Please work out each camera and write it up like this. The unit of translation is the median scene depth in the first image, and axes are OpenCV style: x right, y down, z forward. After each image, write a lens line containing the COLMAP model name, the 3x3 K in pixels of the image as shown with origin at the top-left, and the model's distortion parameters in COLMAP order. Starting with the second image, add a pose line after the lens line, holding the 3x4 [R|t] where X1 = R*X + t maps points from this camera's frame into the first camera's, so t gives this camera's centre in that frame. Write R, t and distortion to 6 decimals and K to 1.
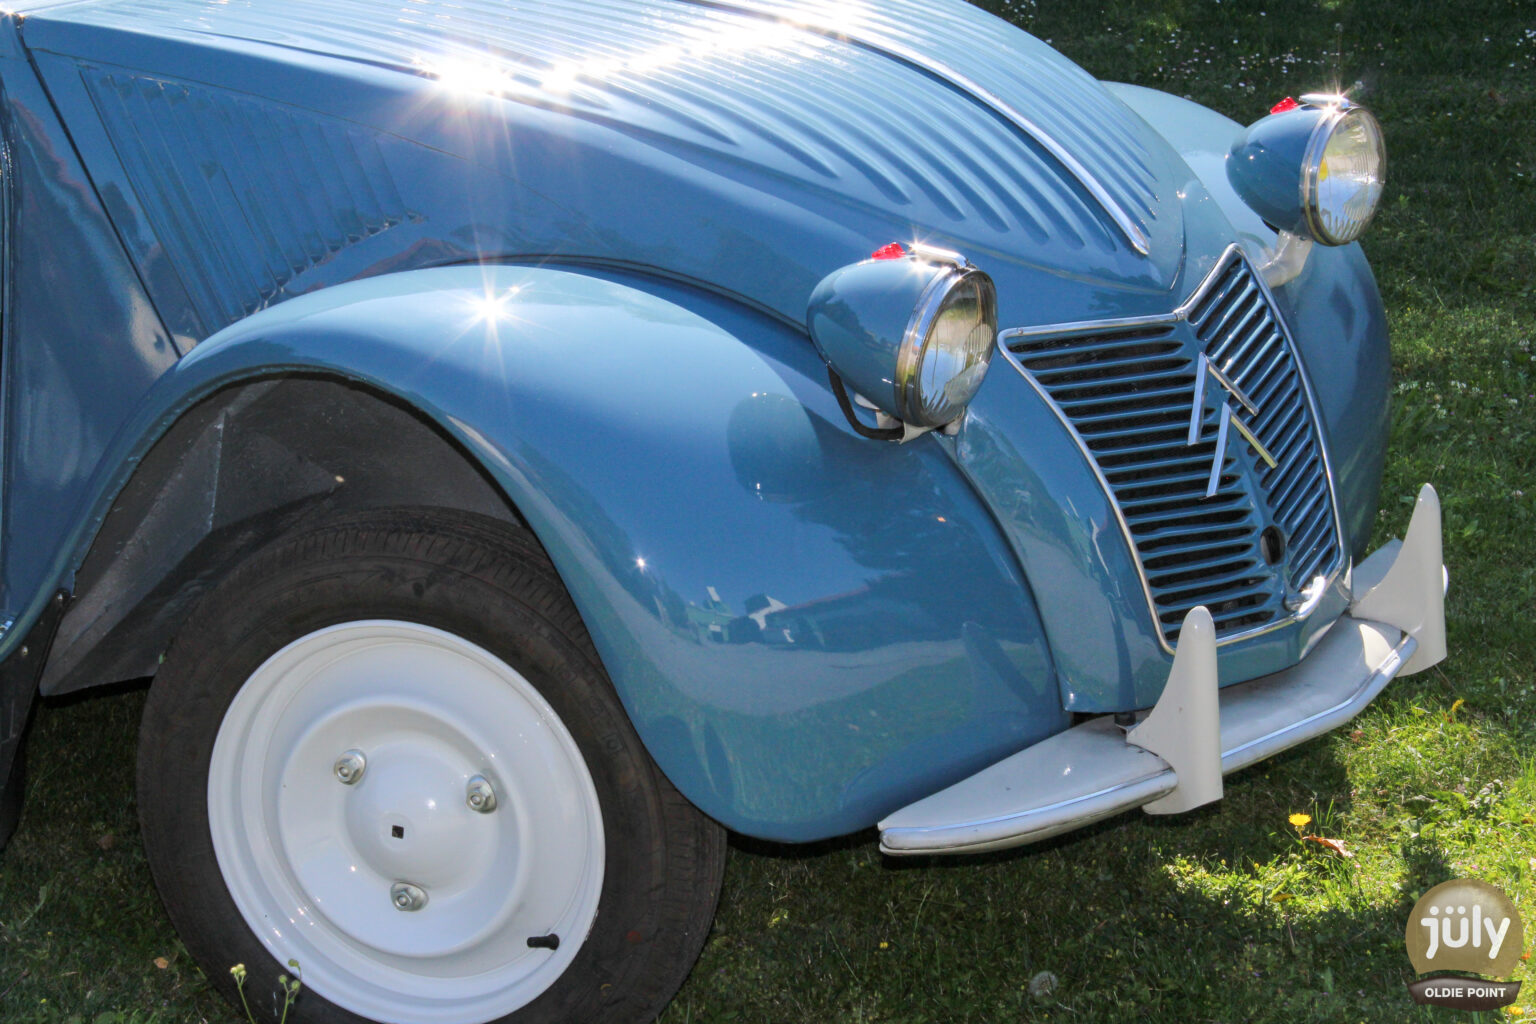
lens RADIAL K [[3650.6, 0, 765.8], [0, 3650.6, 512.5], [0, 0, 1]] dist [0.108505, 0.000000]
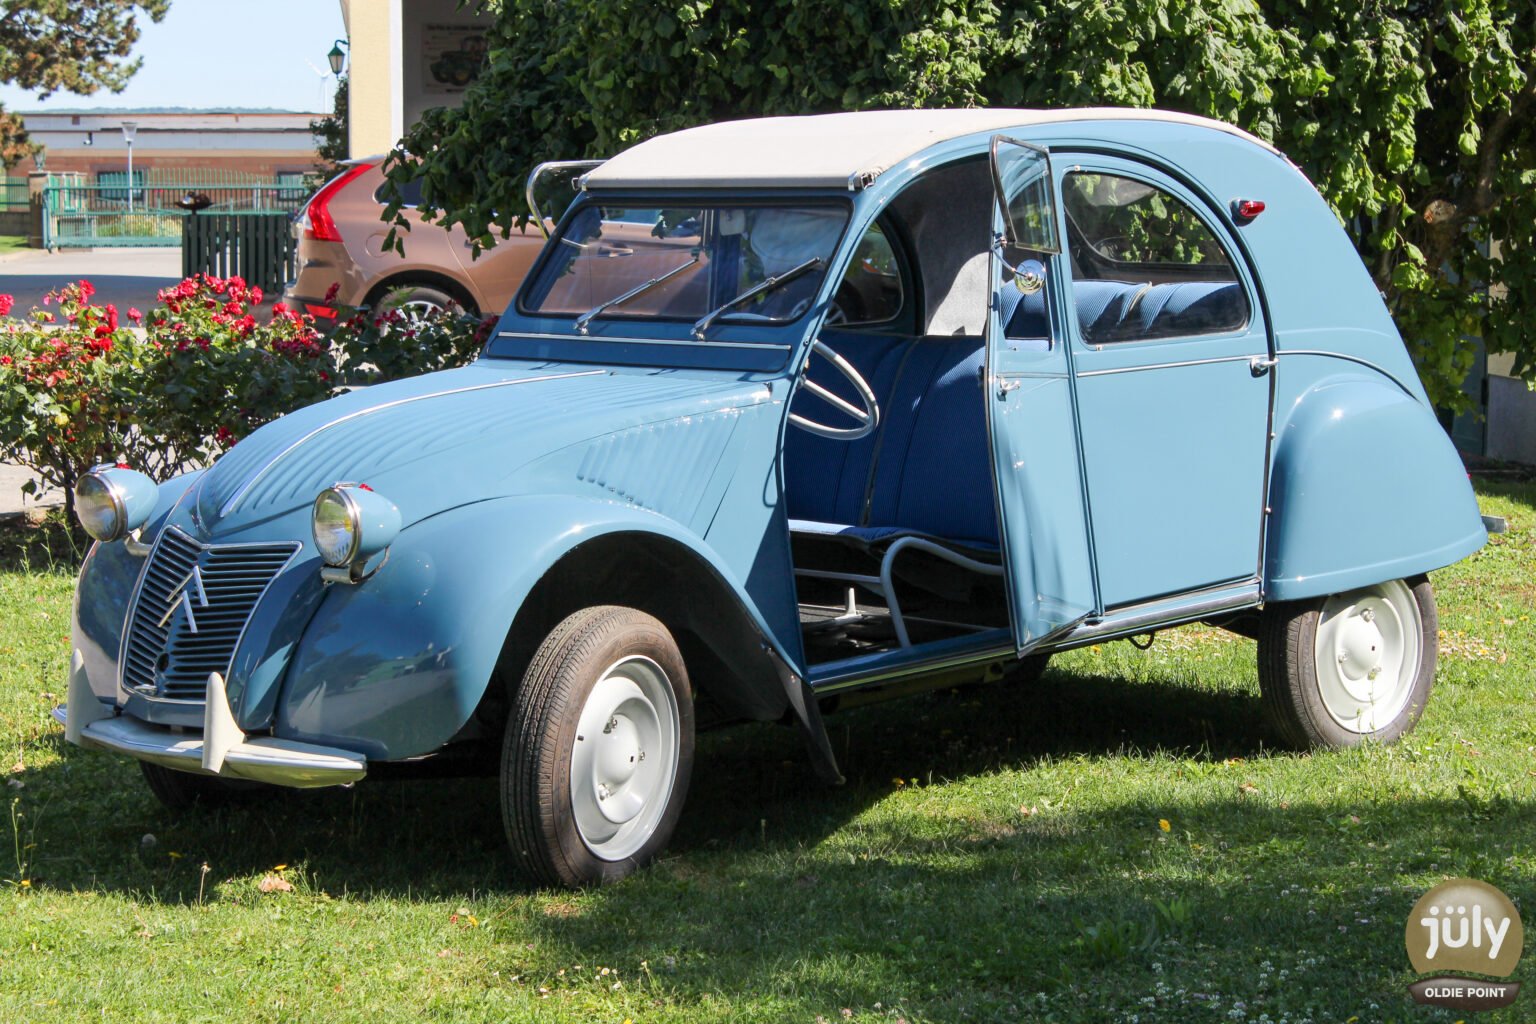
lens RADIAL K [[3650.6, 0, 767.7], [0, 3650.6, 523.8], [0, 0, 1]] dist [0.108505, 0.000000]
pose [[-0.208105, 0.131824, -0.969182, 2.044653], [-0.275386, 0.942895, 0.187380, -0.540597], [0.938539, 0.305894, -0.159919, 1.643251]]
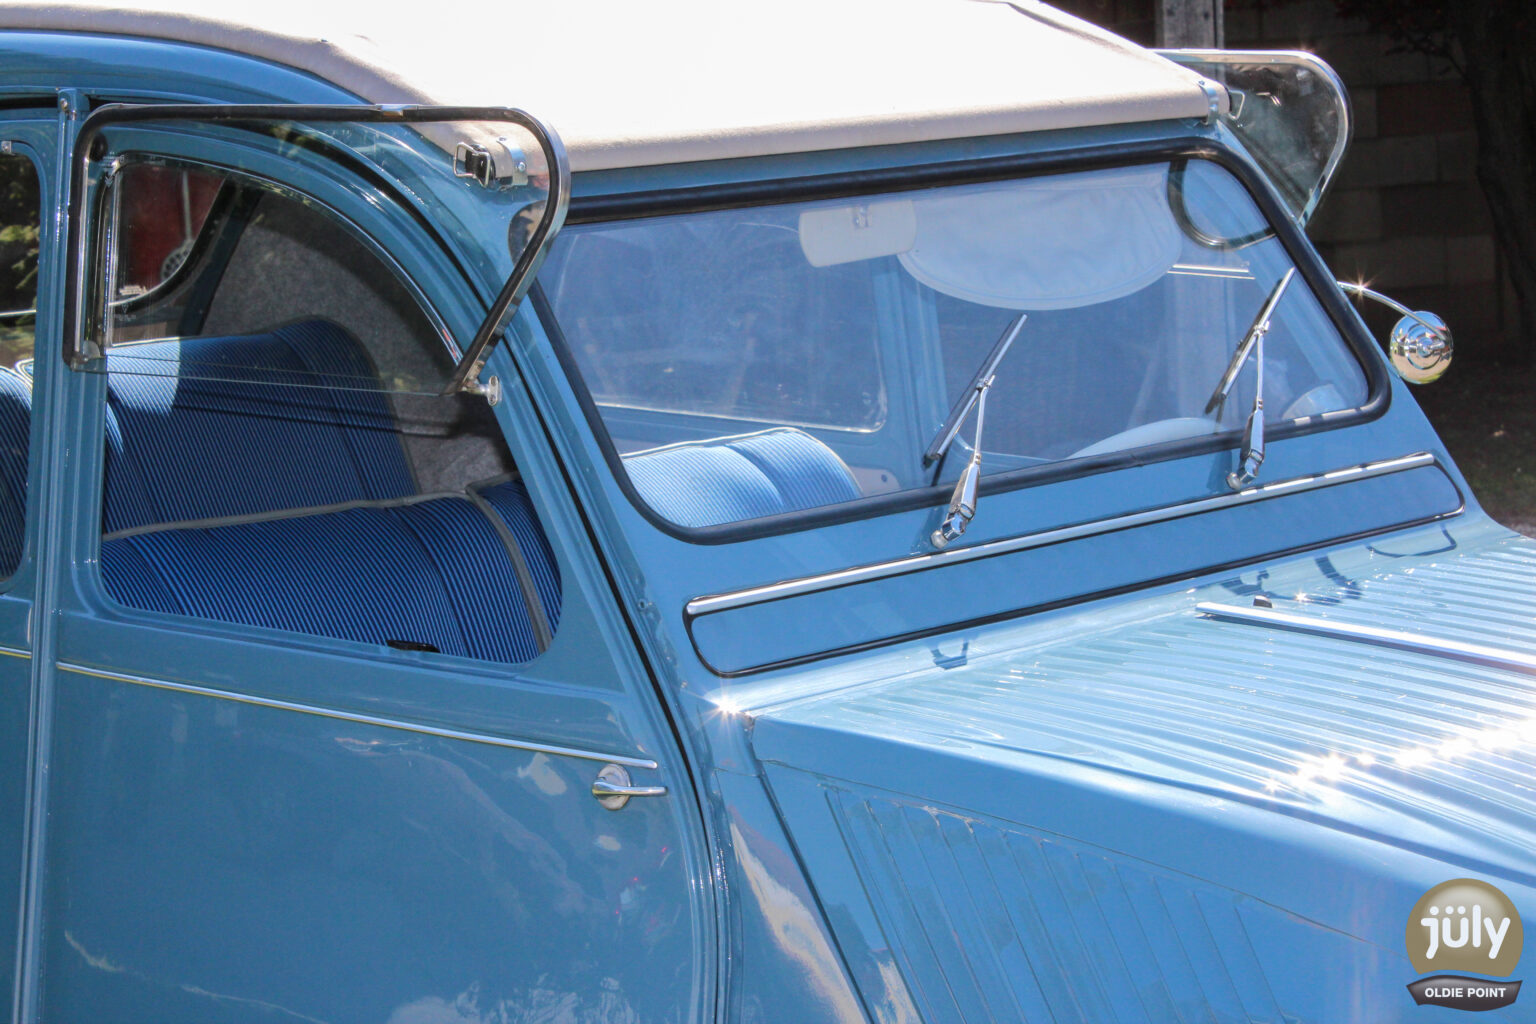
lens RADIAL K [[3650.6, 0, 768.9], [0, 3650.6, 509.6], [0, 0, 1]] dist [0.108505, 0.000000]
pose [[0.984411, 0.003145, -0.175856, -0.071615], [-0.028539, 0.989447, -0.142058, -0.075562], [0.173554, 0.144862, 0.974112, 0.281582]]
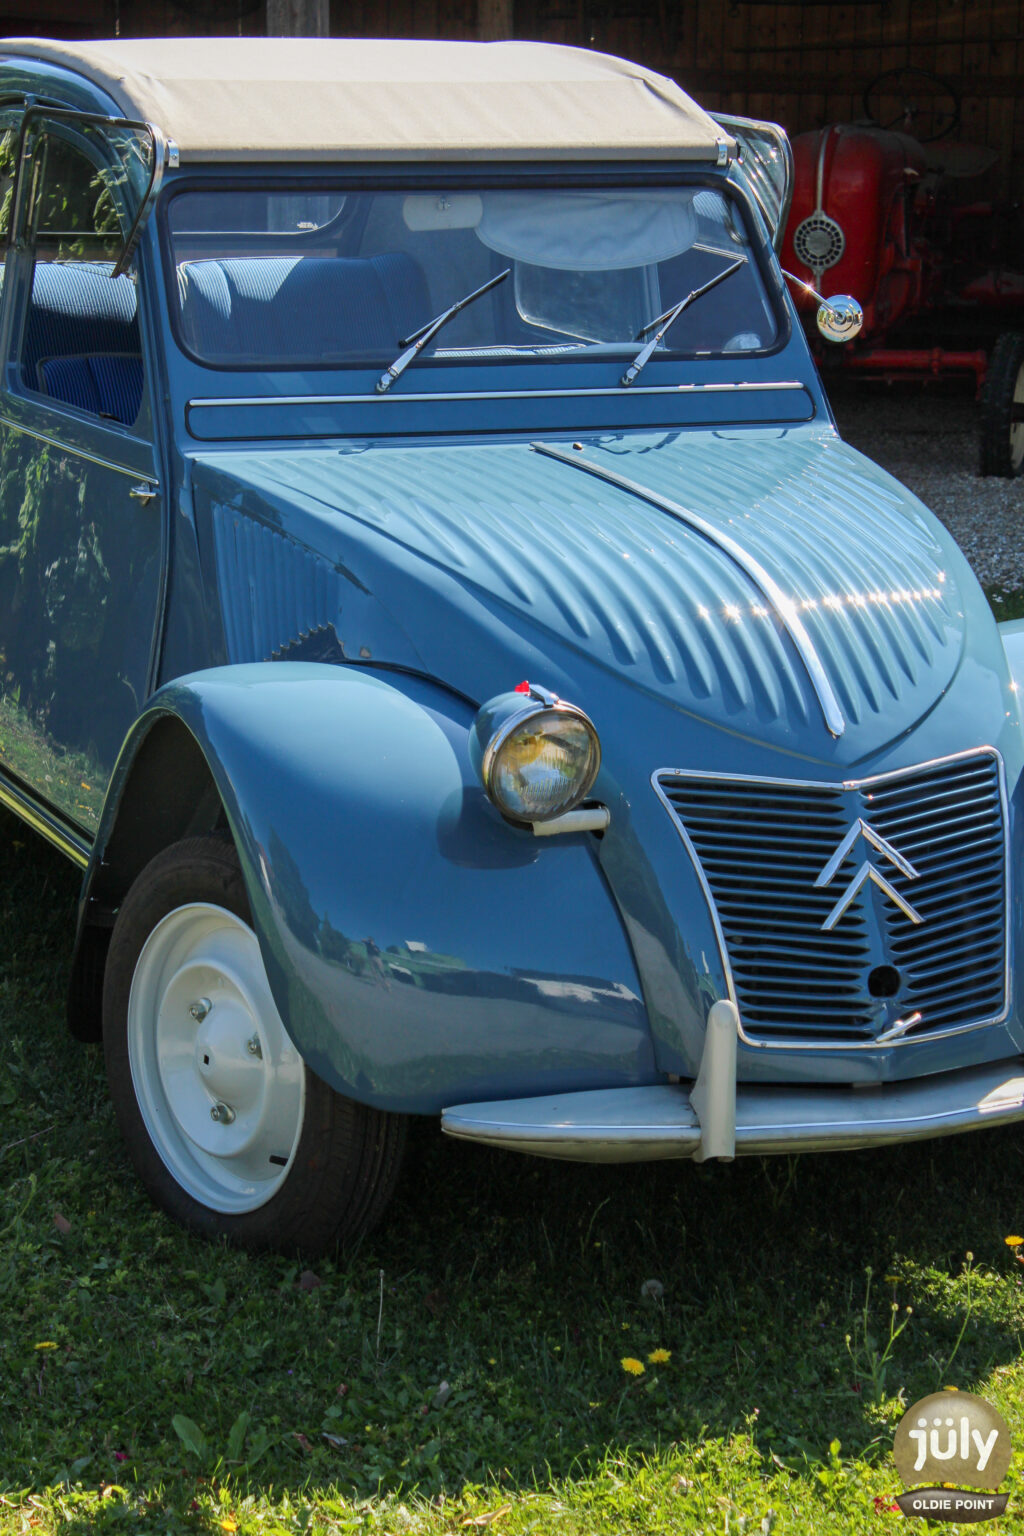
lens RADIAL K [[3650.6, 0, 481.3], [0, 3650.6, 761.4], [0, 0, 1]] dist [0.108505, 0.000000]
pose [[0.837524, 0.146089, -0.526509, 0.677548], [-0.188155, 0.981771, -0.026891, -0.005475], [0.512983, 0.121587, 0.849744, -0.128363]]
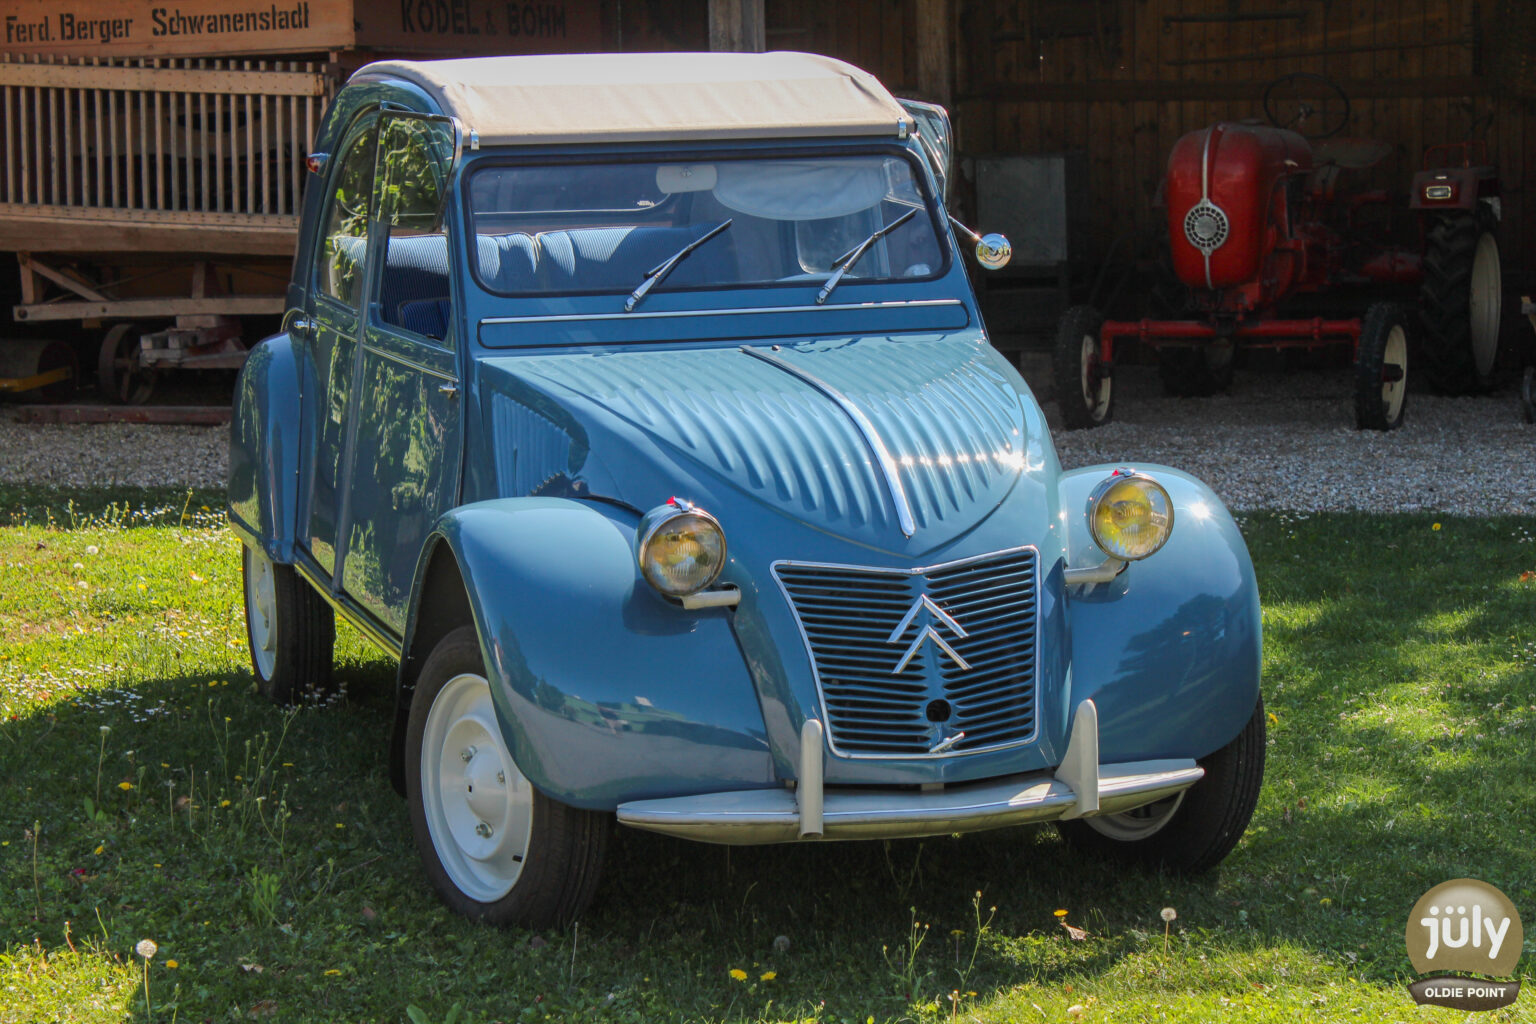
lens RADIAL K [[3650.6, 0, 771.2], [0, 3650.6, 518.4], [0, 0, 1]] dist [0.108505, 0.000000]
pose [[0.788824, 0.090797, -0.607876, 1.124493], [-0.176606, 0.980803, -0.082676, 0.076839], [0.588700, 0.172572, 0.789716, -0.409403]]
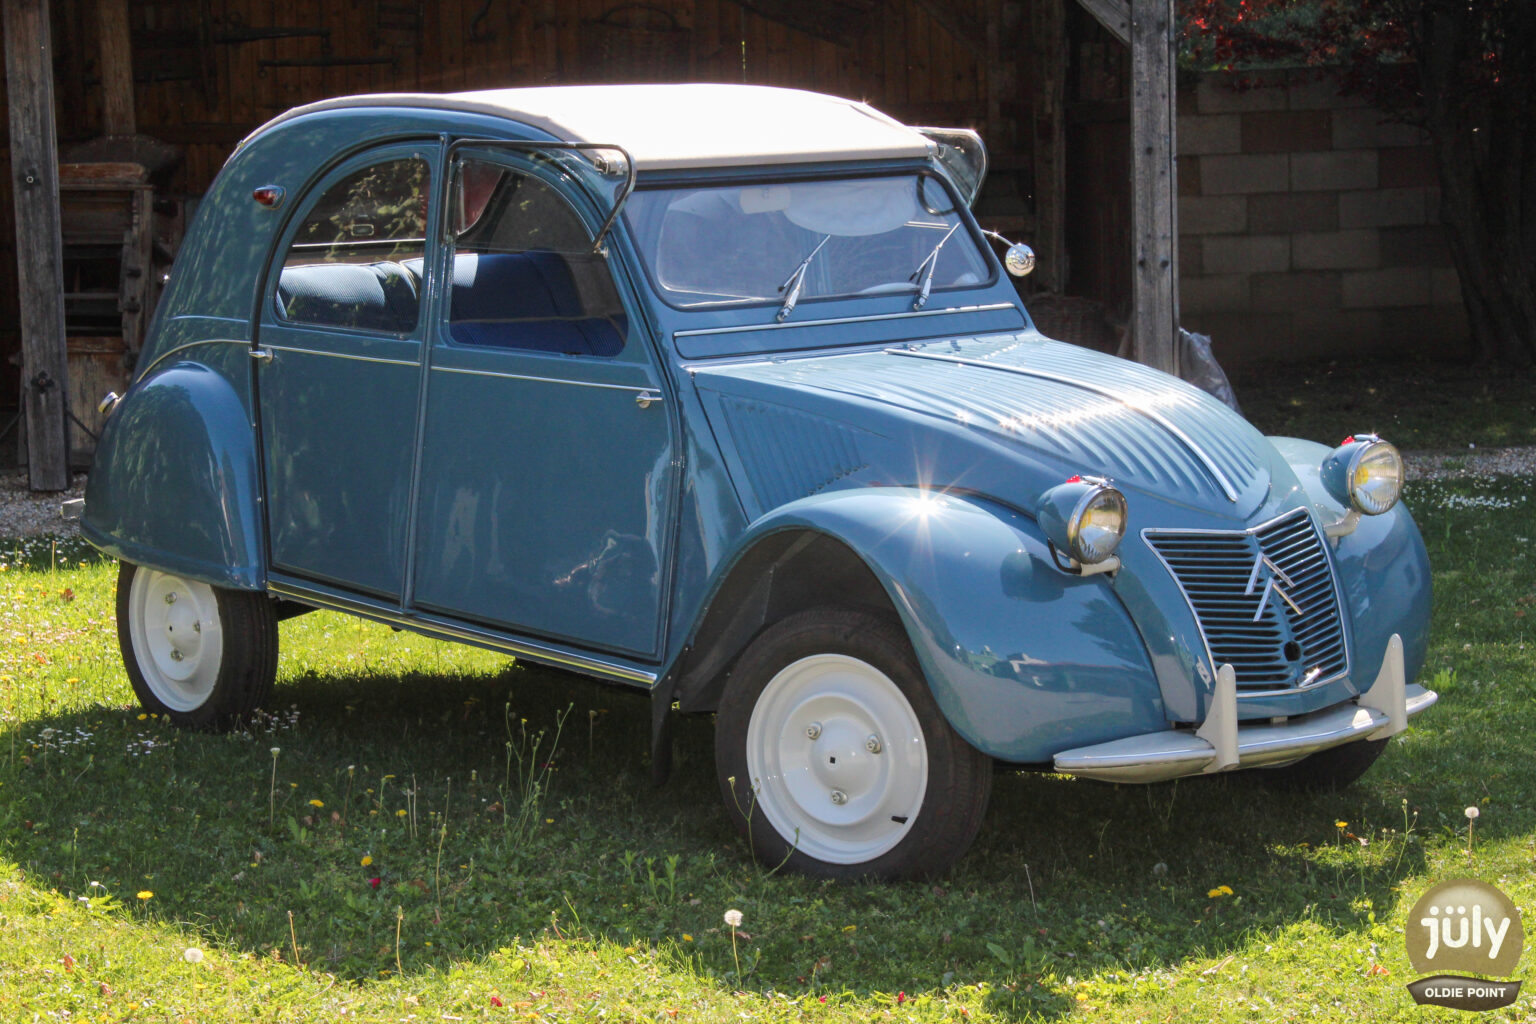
lens RADIAL K [[3650.6, 0, 766.4], [0, 3650.6, 513.0], [0, 0, 1]] dist [0.108505, 0.000000]
pose [[0.970479, 0.033383, -0.238864, 0.336331], [-0.070864, 0.986128, -0.150097, 0.252986], [0.230540, 0.162593, 0.959383, -0.958660]]
